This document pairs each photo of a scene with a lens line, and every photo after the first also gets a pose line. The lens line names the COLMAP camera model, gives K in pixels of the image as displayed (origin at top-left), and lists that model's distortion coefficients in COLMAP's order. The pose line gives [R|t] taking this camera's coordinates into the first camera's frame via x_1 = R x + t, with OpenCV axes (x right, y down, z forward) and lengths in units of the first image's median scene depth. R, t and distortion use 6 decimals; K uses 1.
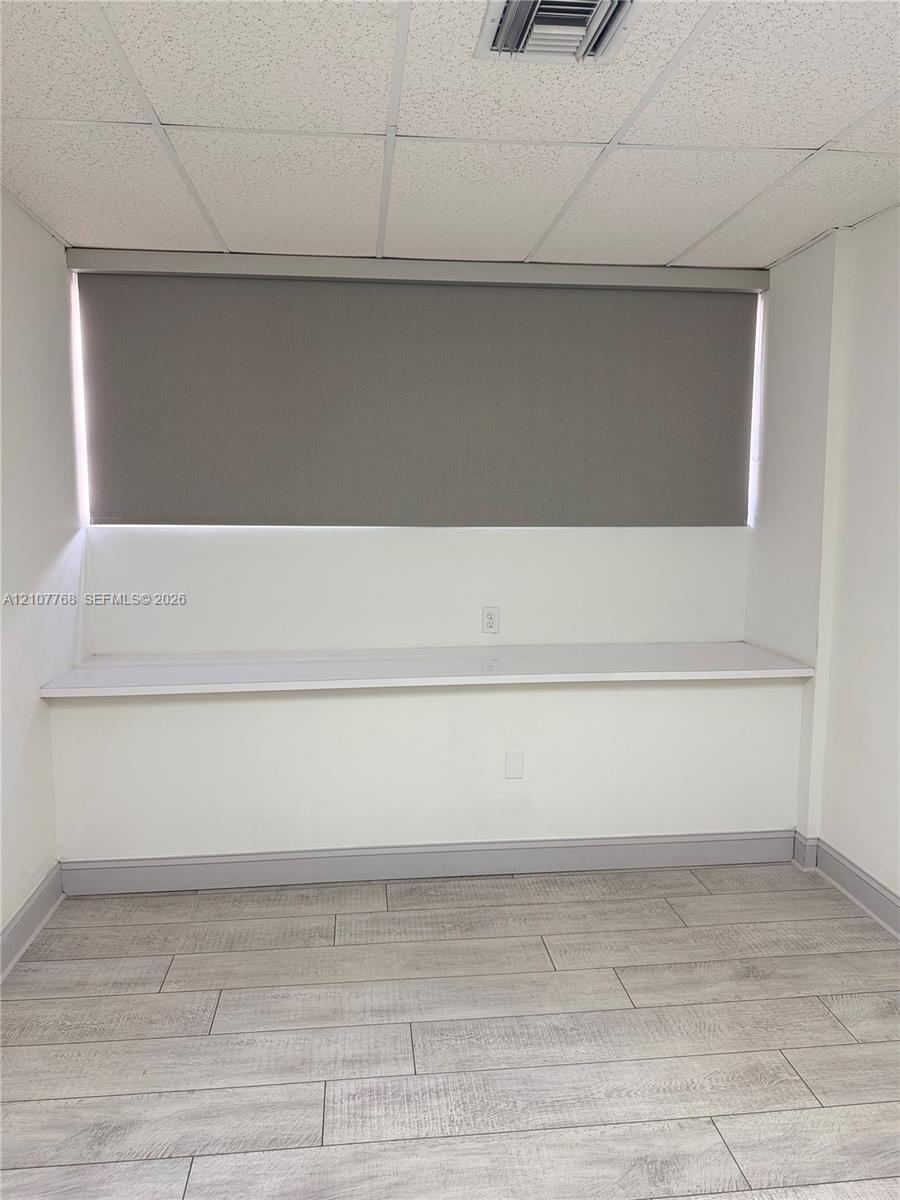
lens RADIAL K [[842.9, 0, 451.2], [0, 842.9, 596.0], [0, 0, 1]] dist [0.048723, -0.065660]
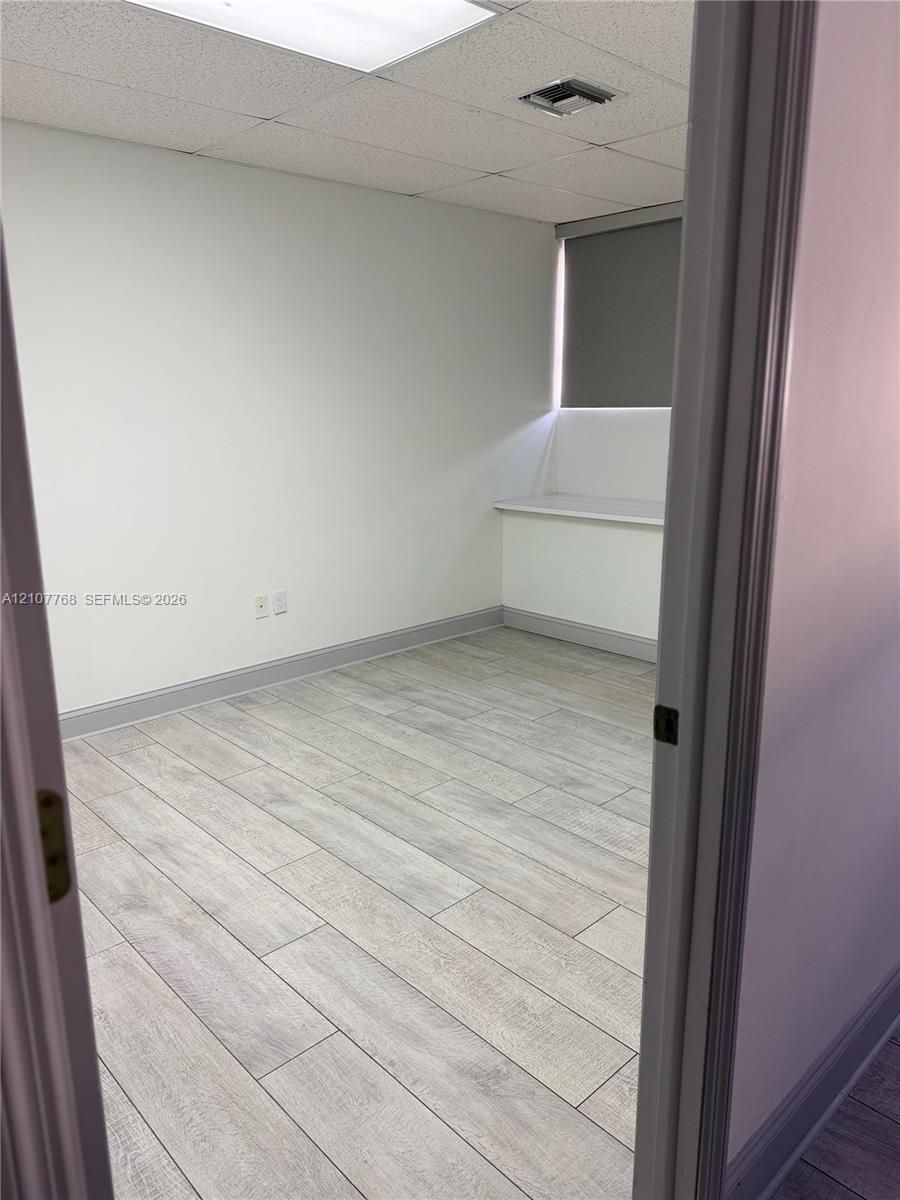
lens RADIAL K [[842.9, 0, 442.6], [0, 842.9, 606.7], [0, 0, 1]] dist [0.048723, -0.065660]
pose [[0.590855, 0.179278, -0.786606, 1.009208], [-0.075614, 0.983012, 0.167245, 0.043357], [0.803227, -0.039339, 0.594373, -0.156101]]
